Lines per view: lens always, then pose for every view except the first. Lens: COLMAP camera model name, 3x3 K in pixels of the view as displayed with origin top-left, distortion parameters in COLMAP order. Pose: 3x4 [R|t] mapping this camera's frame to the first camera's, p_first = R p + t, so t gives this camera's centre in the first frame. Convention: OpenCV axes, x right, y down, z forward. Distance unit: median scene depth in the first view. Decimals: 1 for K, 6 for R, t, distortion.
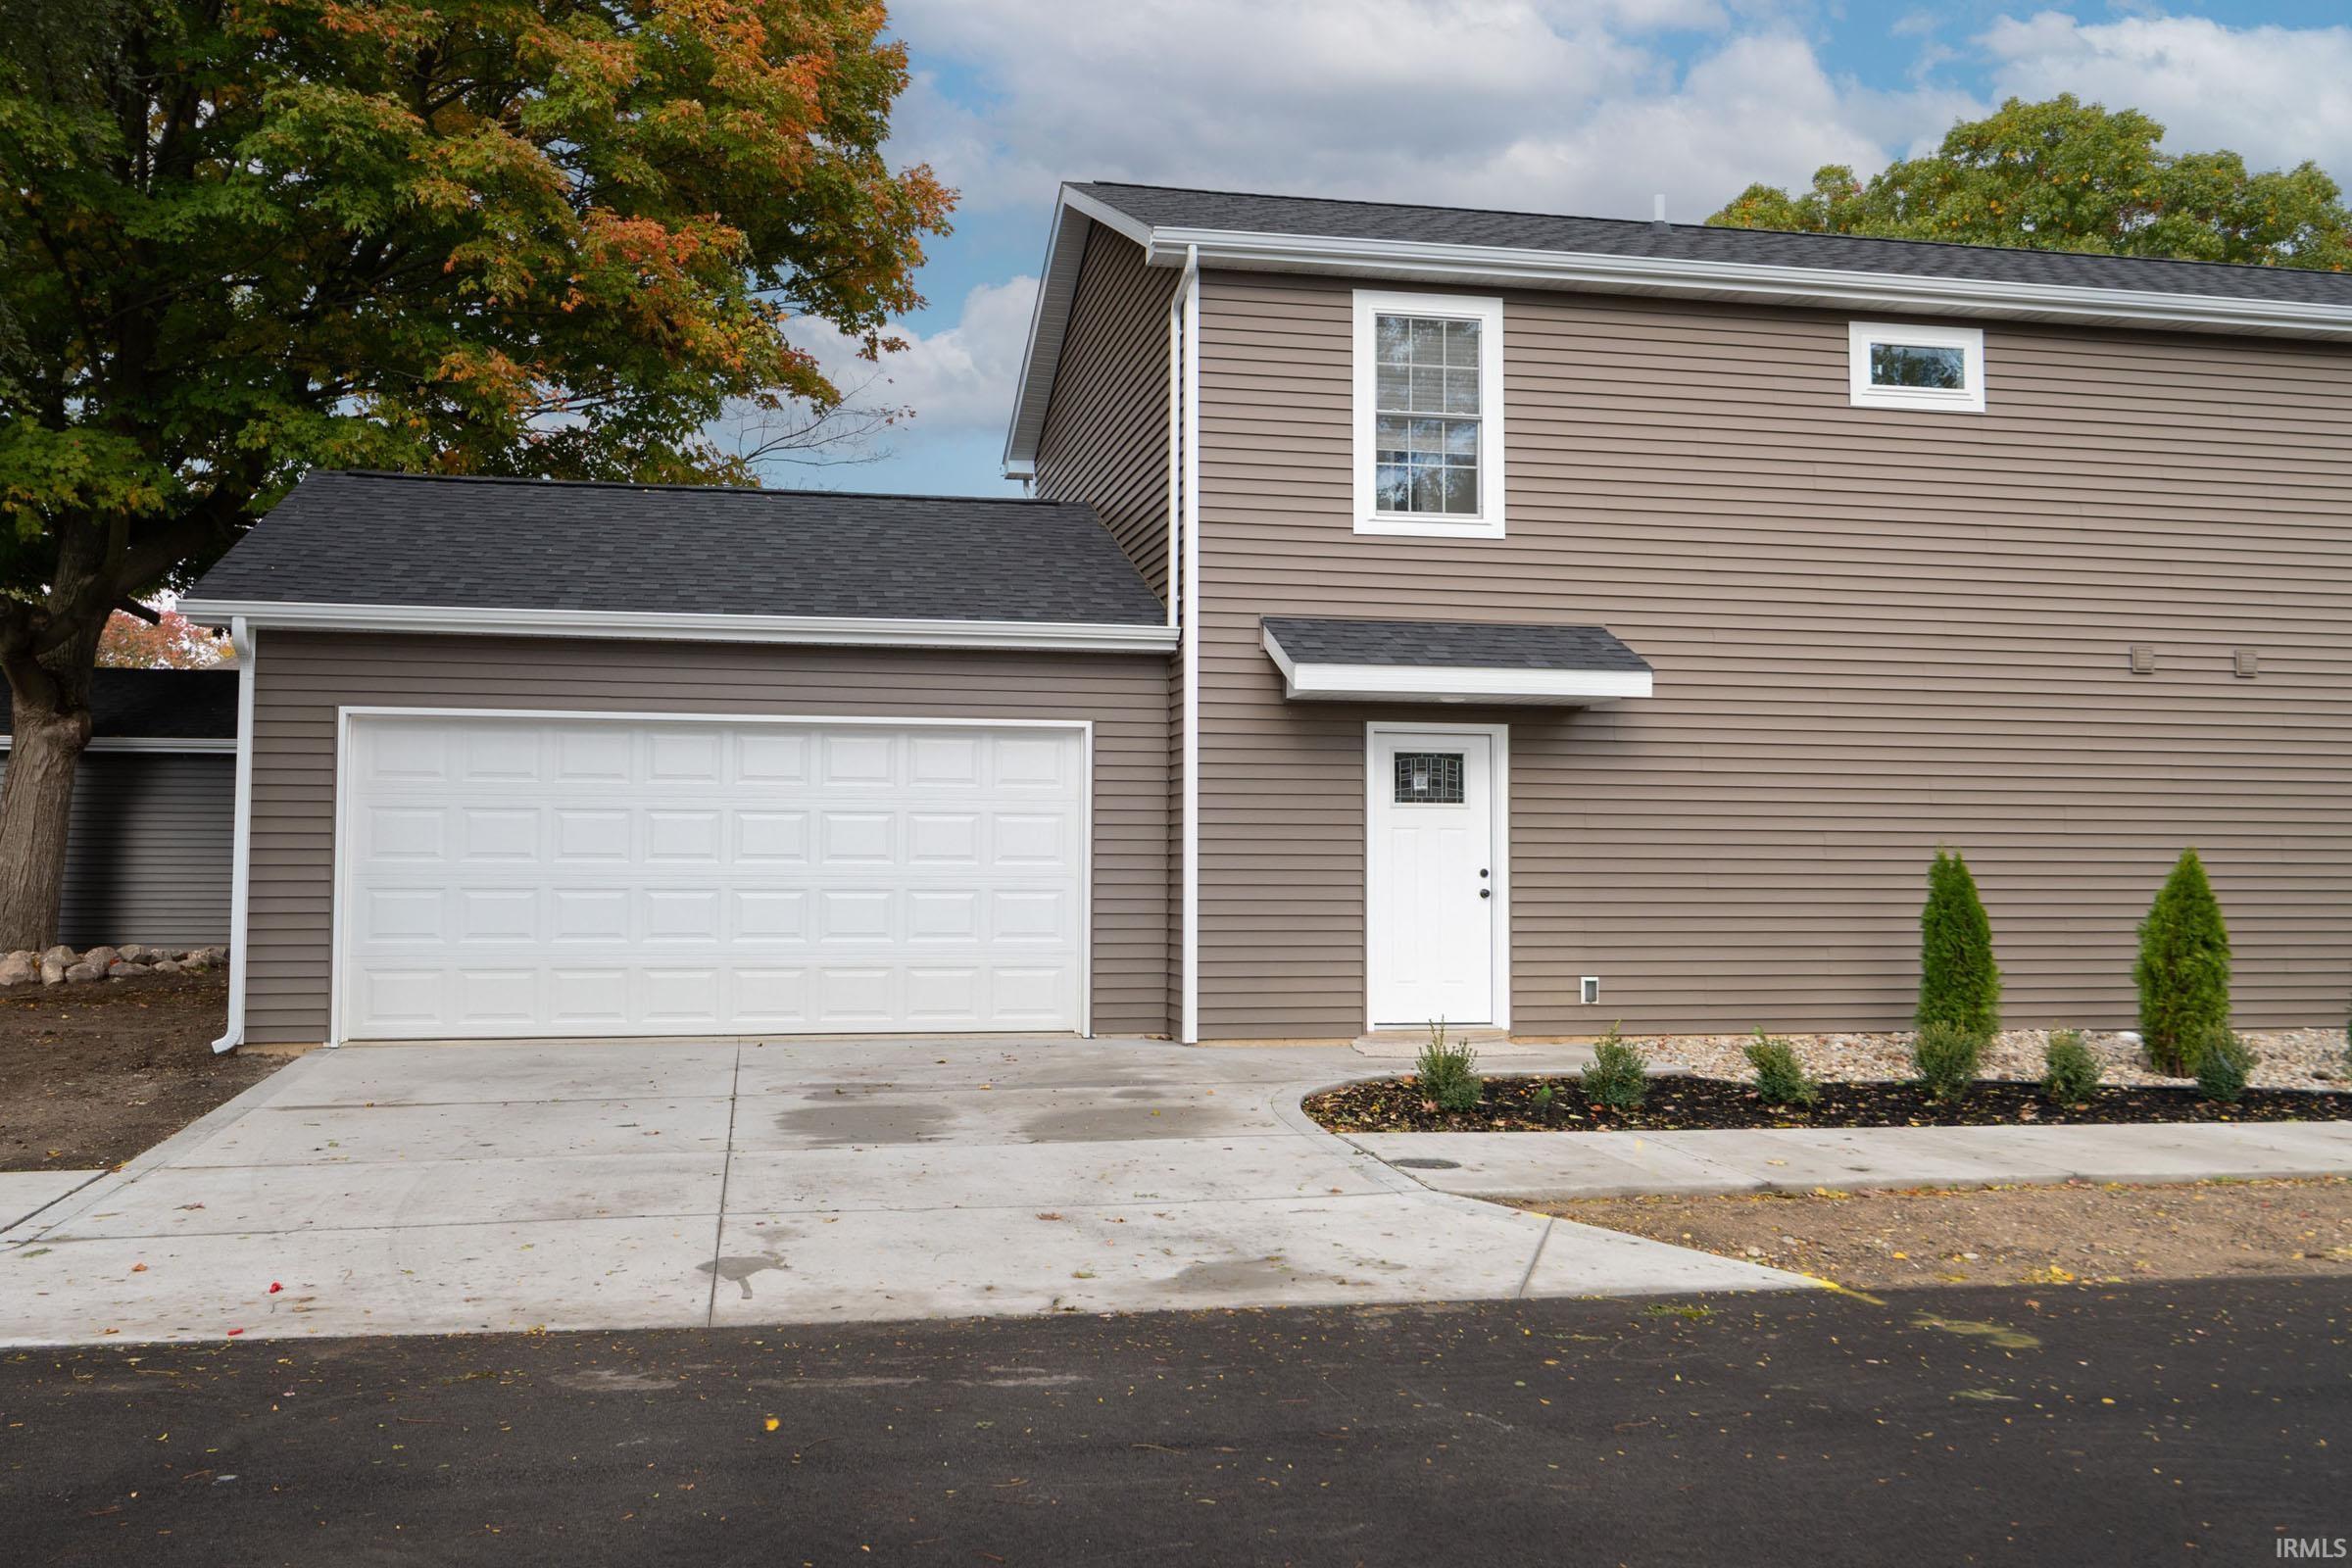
lens RADIAL K [[1978.8, 0, 1118.8], [0, 1978.8, 744.8], [0, 0, 1]] dist [-0.004287, -0.004718]
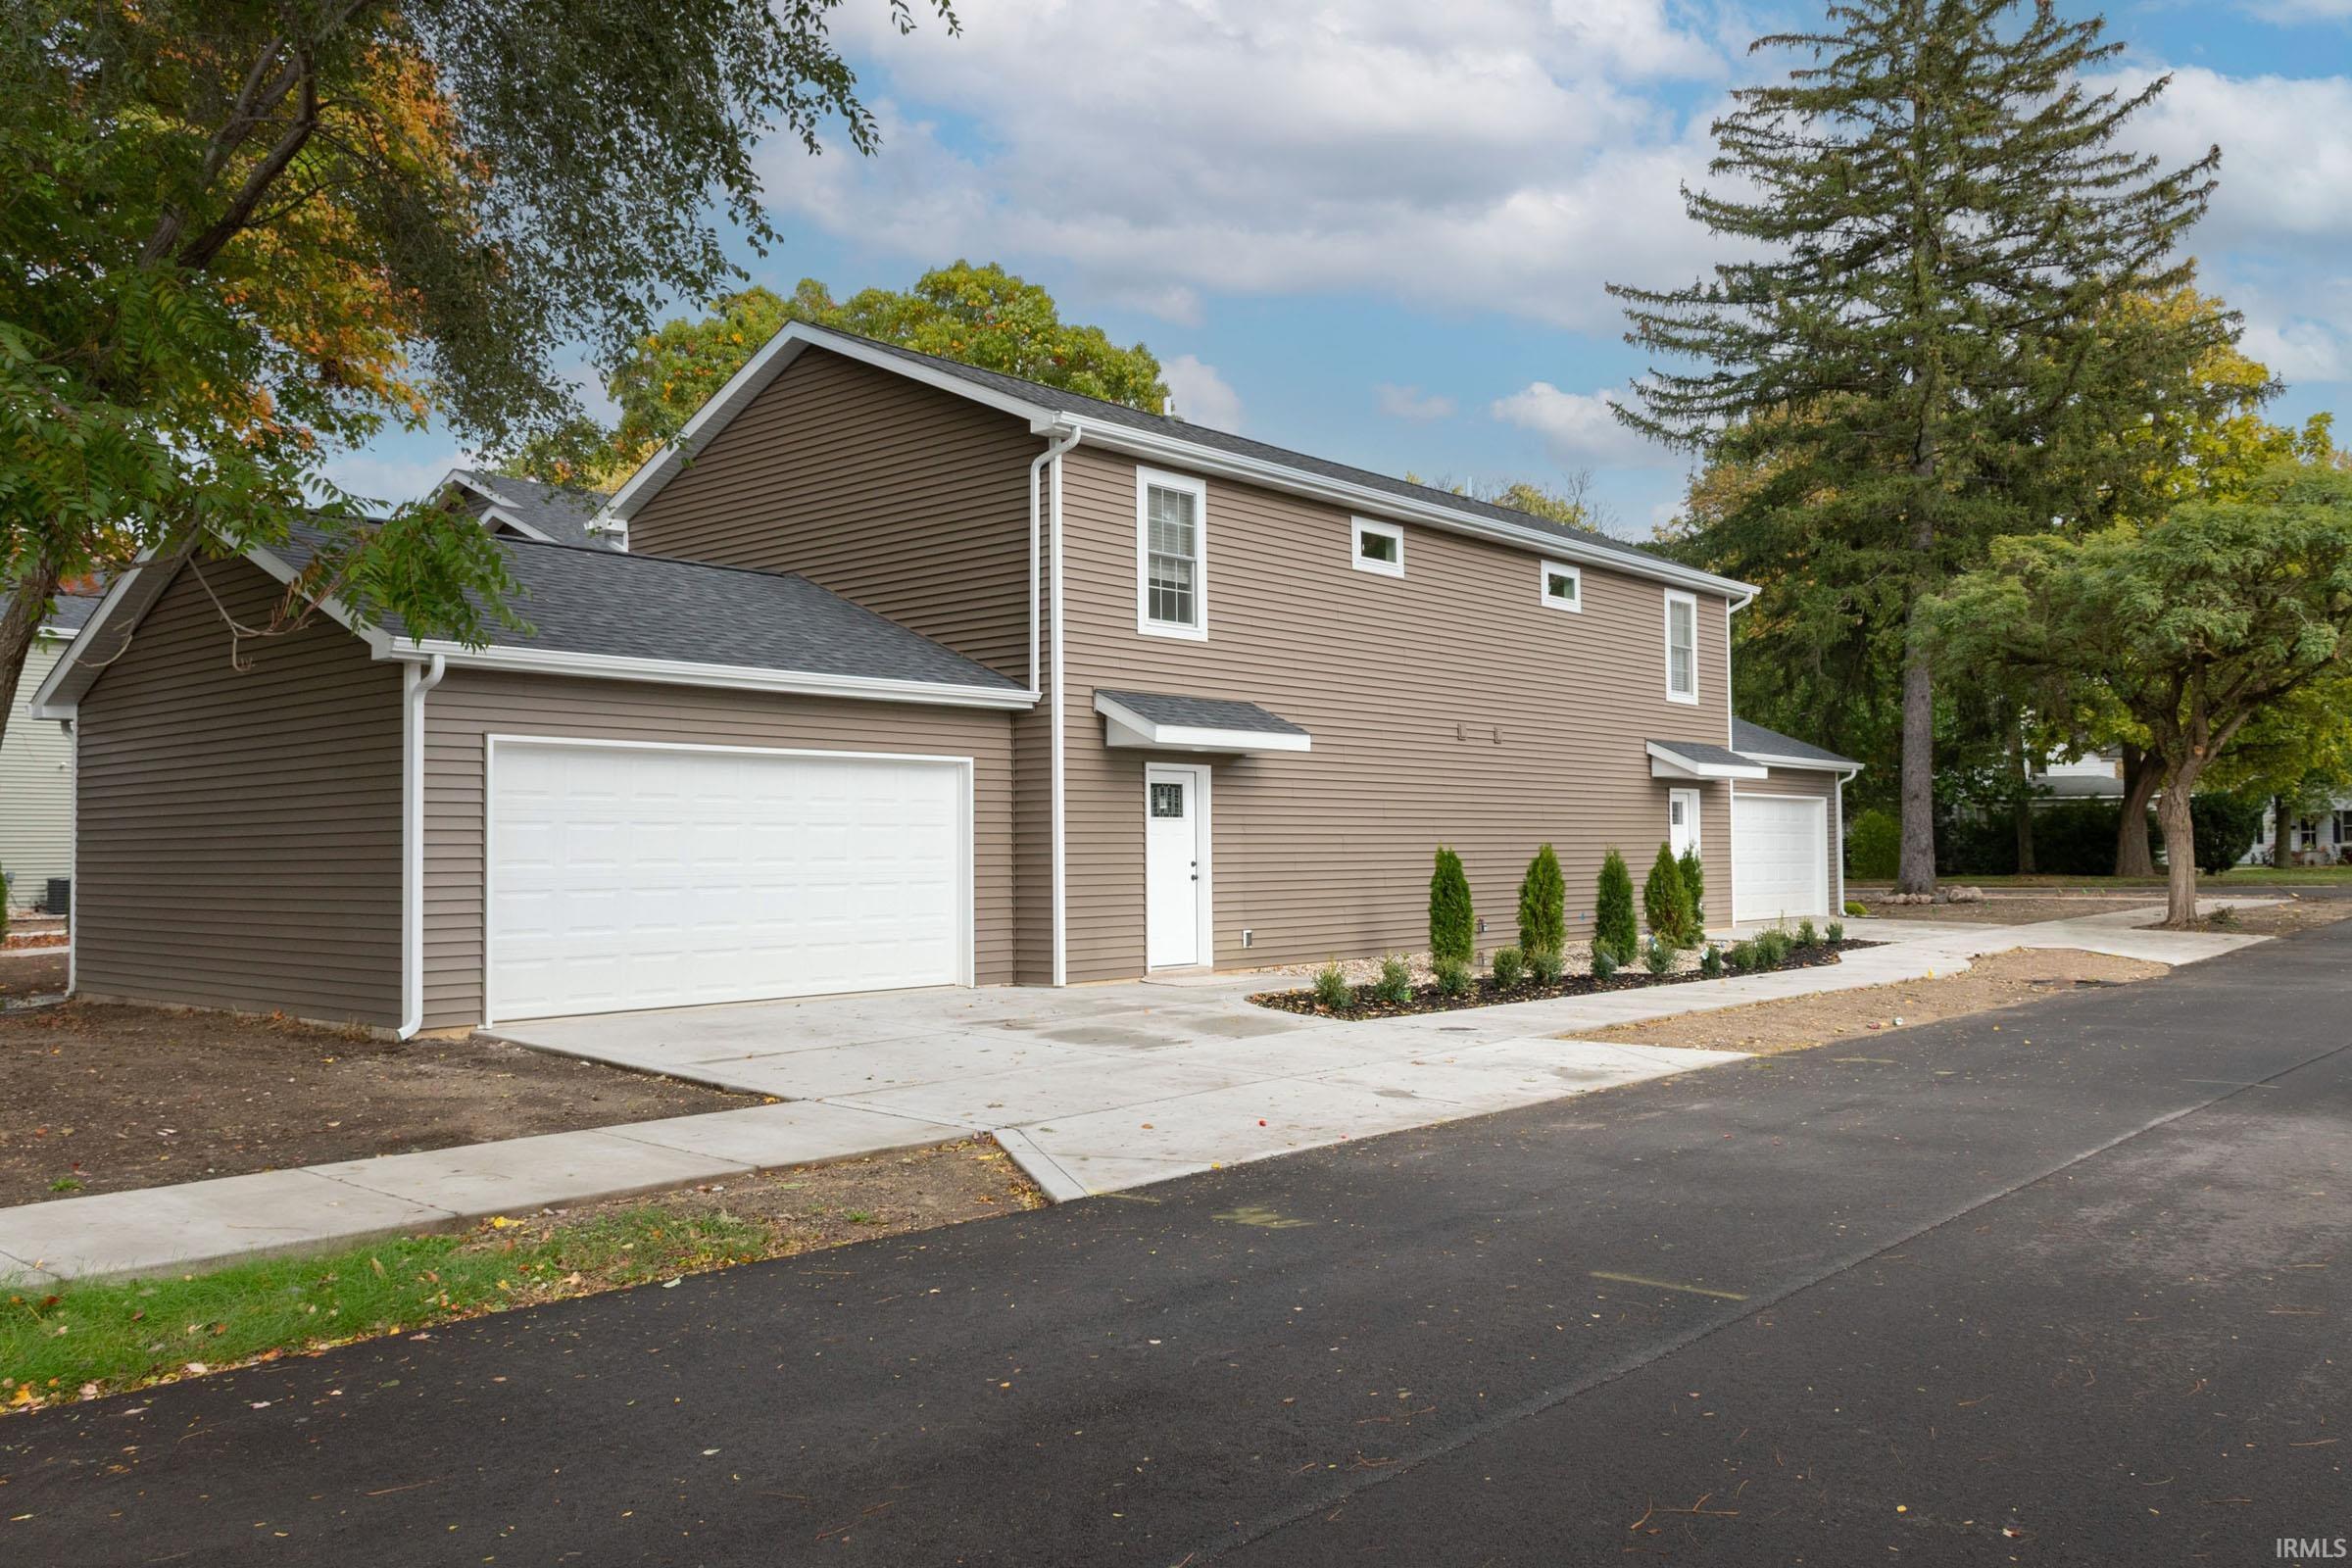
lens RADIAL K [[1811.5, 0, 1153.8], [0, 1811.5, 788.8], [0, 0, 1]] dist [-0.005830, 0.006402]
pose [[0.793117, 0.009470, 0.608995, -0.679389], [-0.022582, 0.999649, 0.013864, -0.010564], [-0.608650, -0.024748, 0.793053, -0.071590]]
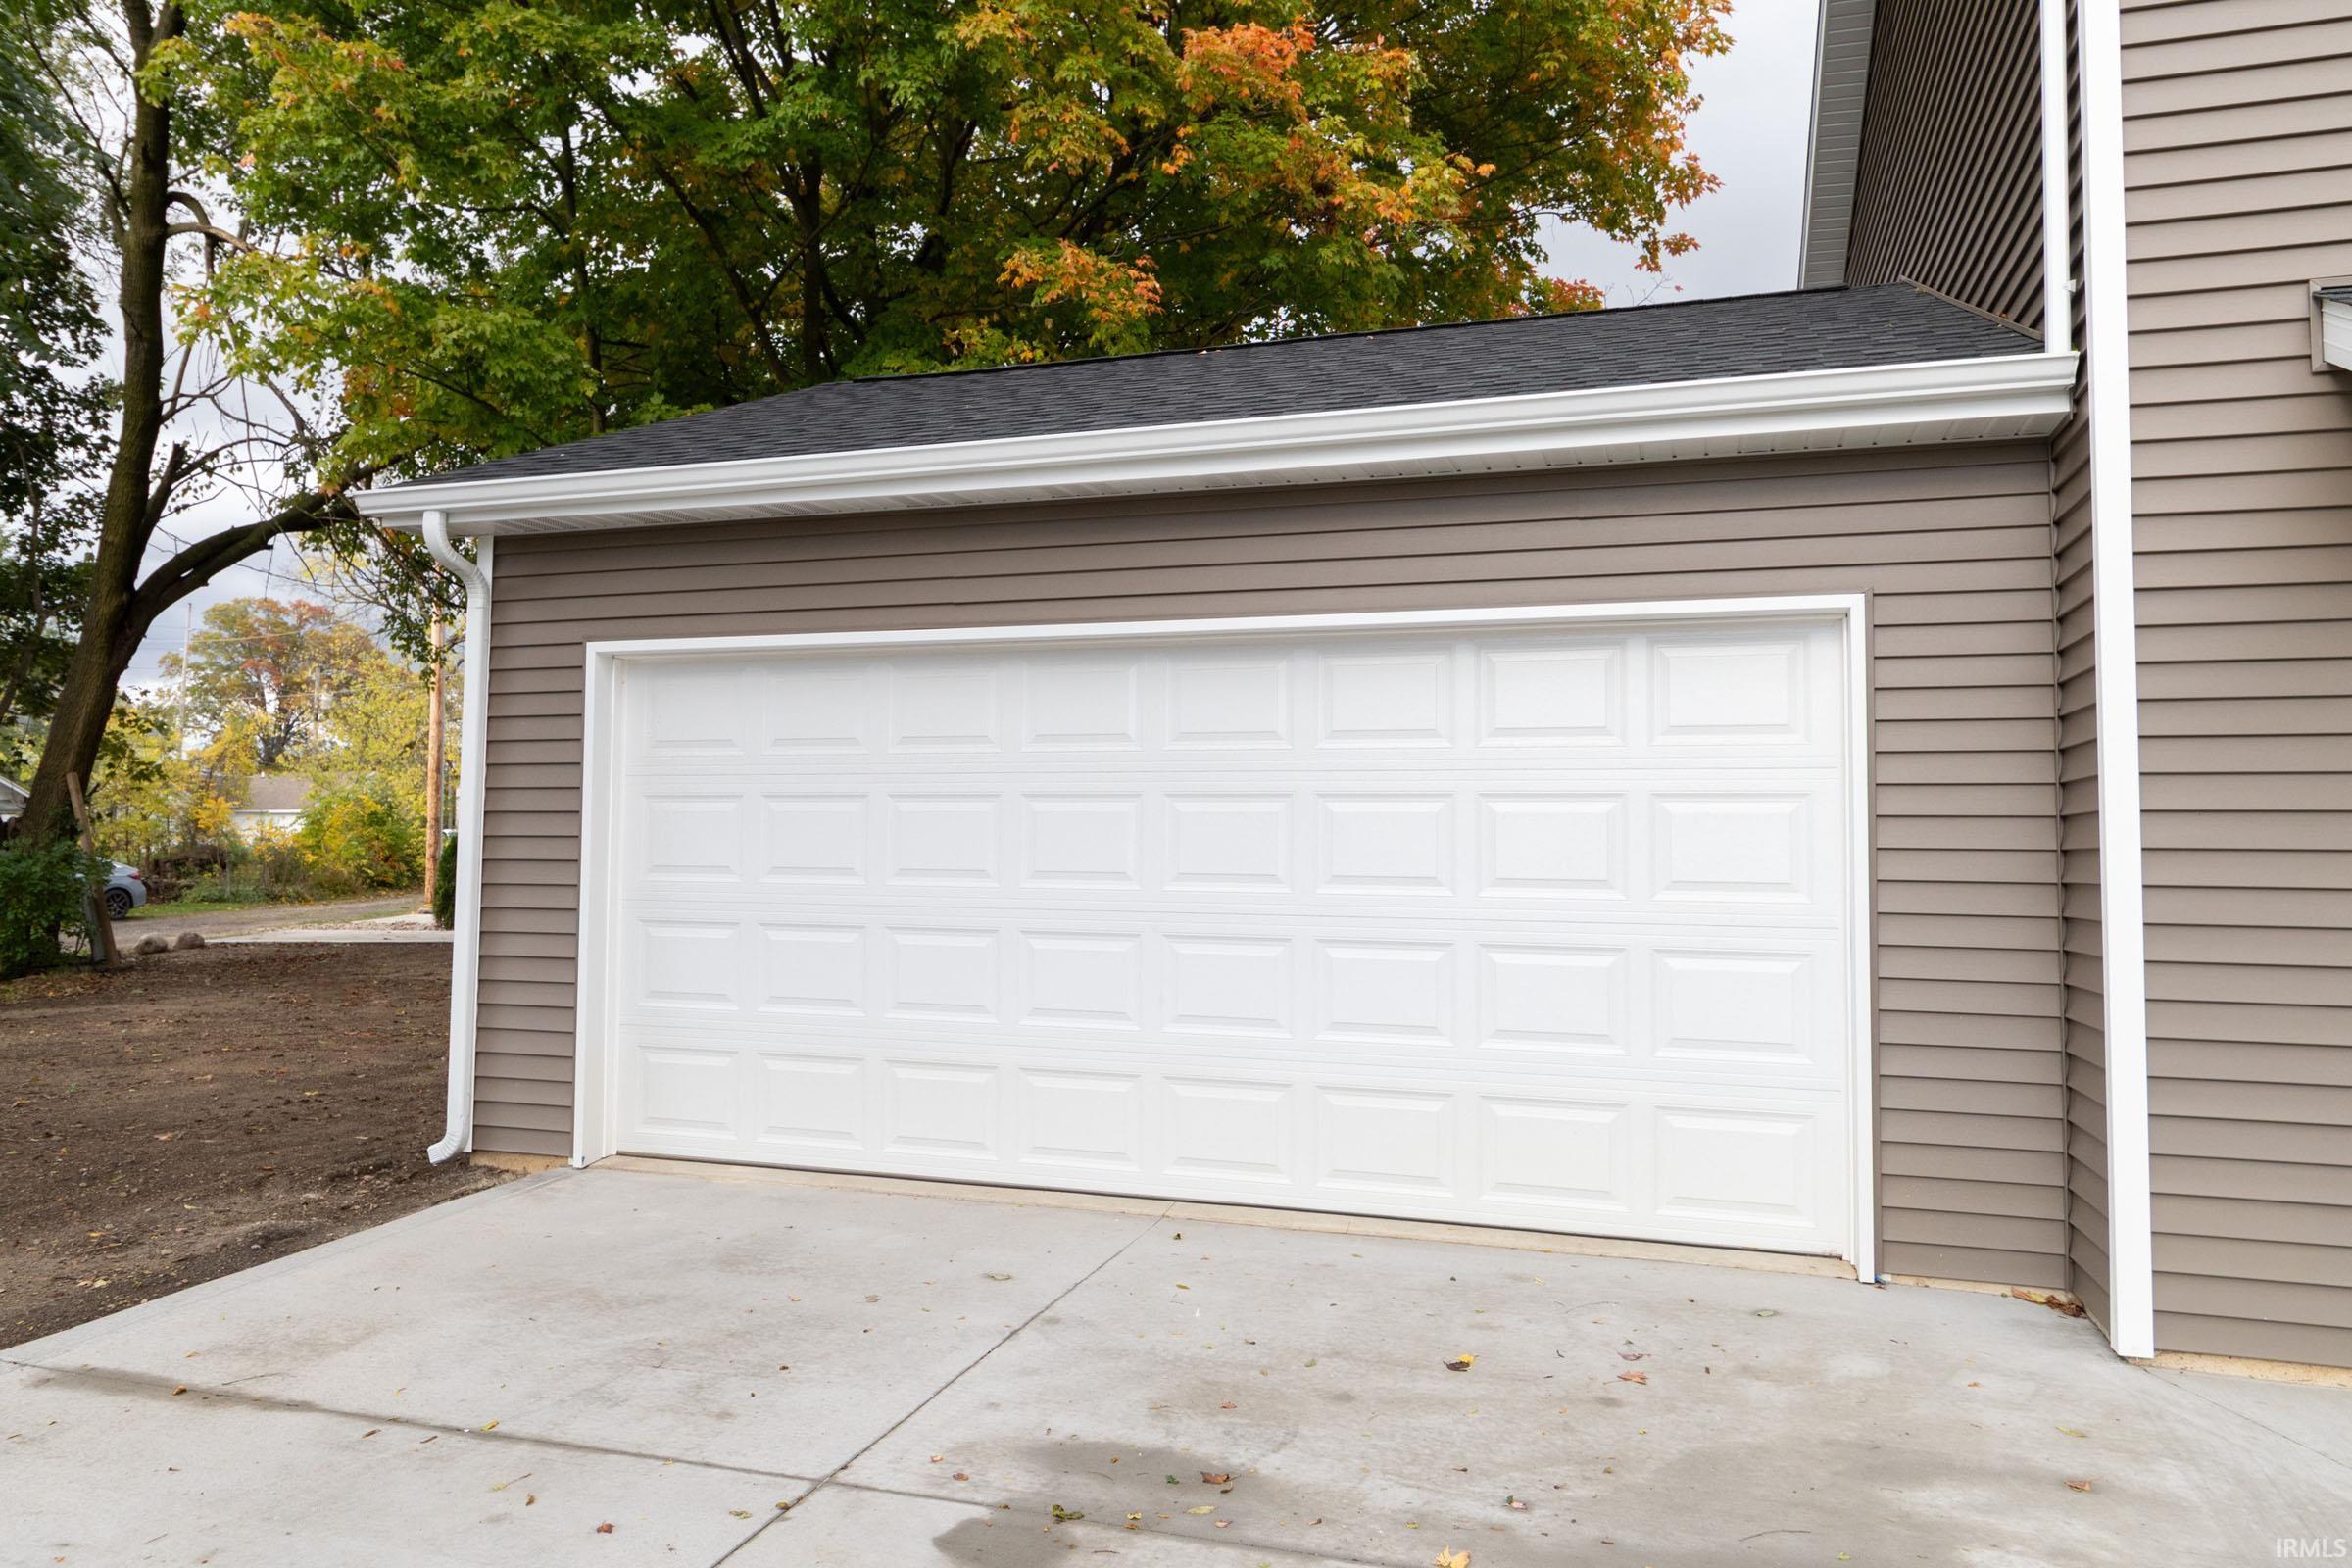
lens RADIAL K [[1553.4, 0, 1166.1], [0, 1553.4, 770.3], [0, 0, 1]] dist [0.004291, -0.002708]
pose [[0.870363, -0.022737, -0.491885, 0.022346], [0.020786, 0.999739, -0.009434, 0.029558], [0.491972, -0.002013, 0.870609, 0.602289]]
